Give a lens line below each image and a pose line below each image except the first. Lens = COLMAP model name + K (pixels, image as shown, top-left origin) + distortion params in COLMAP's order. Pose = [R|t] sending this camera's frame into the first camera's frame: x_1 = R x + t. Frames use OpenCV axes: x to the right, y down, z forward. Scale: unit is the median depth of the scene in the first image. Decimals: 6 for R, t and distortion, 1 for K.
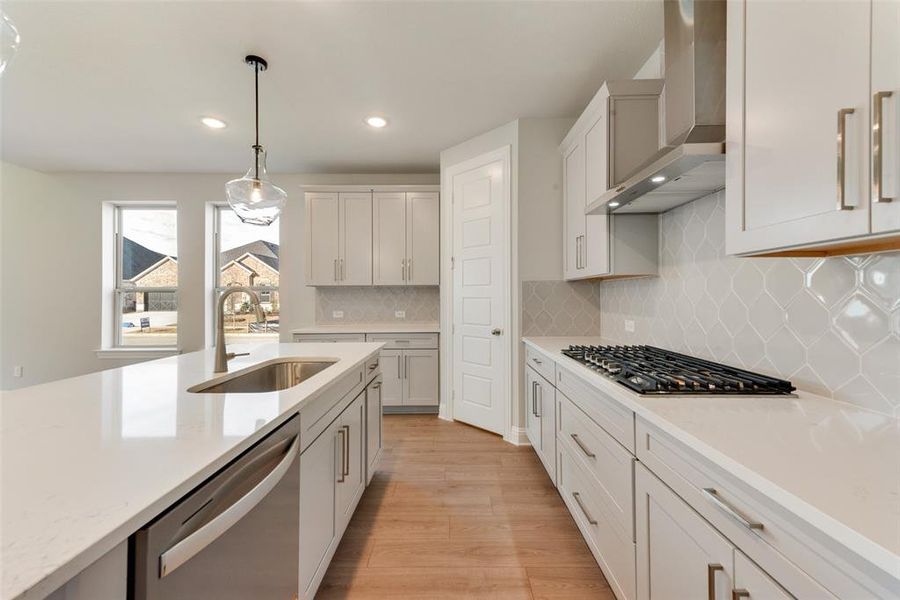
lens RADIAL K [[355.5, 0, 445.1], [0, 355.5, 297.5], [0, 0, 1]] dist [0.020177, -0.000701]
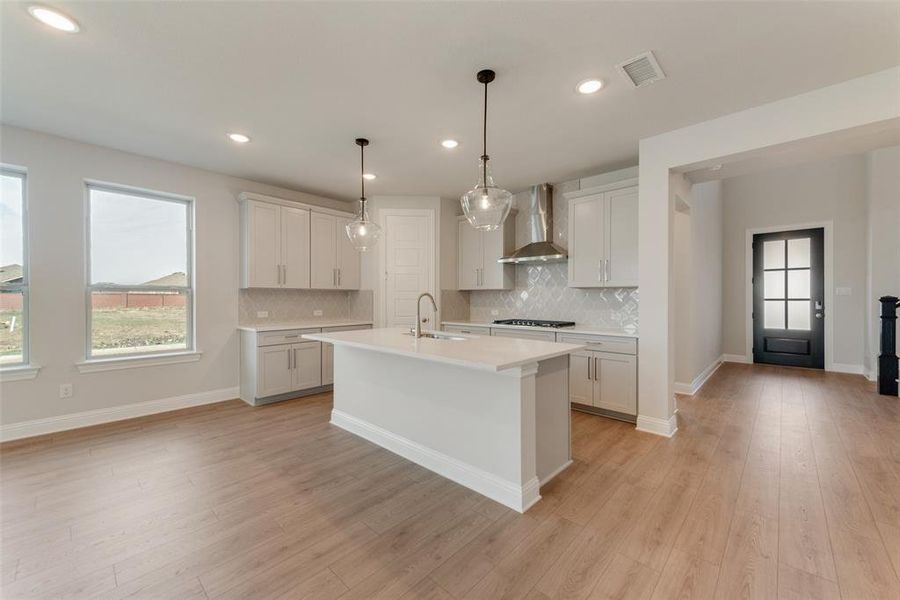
lens RADIAL K [[355.5, 0, 450.4], [0, 355.5, 299.0], [0, 0, 1]] dist [0.020177, -0.000701]
pose [[0.667504, 0.000147, 0.744606, -0.786321], [-0.003516, 0.999989, 0.002954, -0.005329], [-0.744598, -0.004590, 0.667497, -0.150553]]
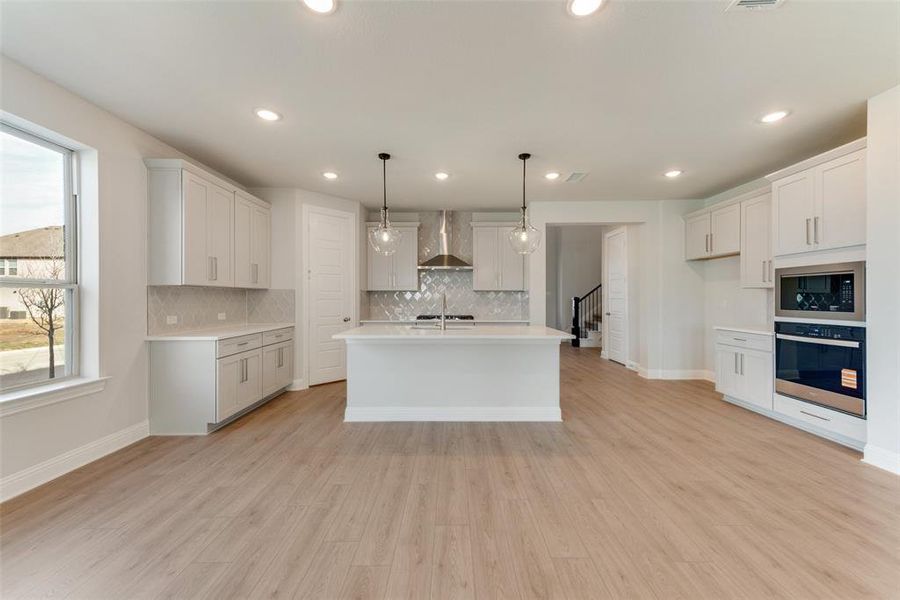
lens RADIAL K [[355.5, 0, 453.1], [0, 355.5, 298.4], [0, 0, 1]] dist [0.020177, -0.000701]
pose [[-0.020659, -0.000781, 0.999786, -1.226486], [-0.002222, 0.999997, 0.000735, -0.004537], [-0.999784, -0.002206, -0.020660, 0.411371]]
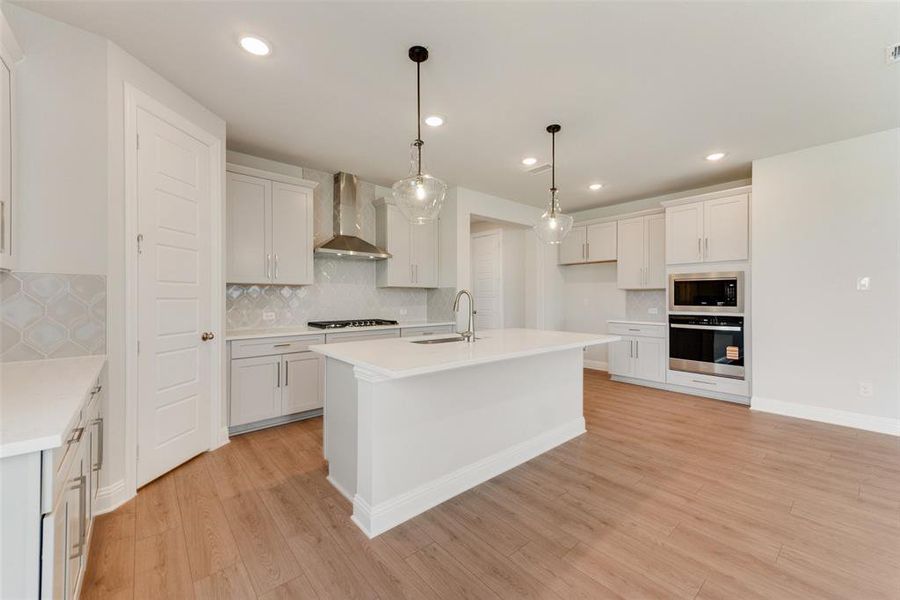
lens RADIAL K [[355.5, 0, 451.9], [0, 355.5, 298.1], [0, 0, 1]] dist [0.020177, -0.000701]
pose [[-0.670759, -0.001698, 0.741674, -0.733563], [-0.001782, 0.999998, 0.000677, -0.001539], [-0.741674, -0.000868, -0.670760, 0.898013]]
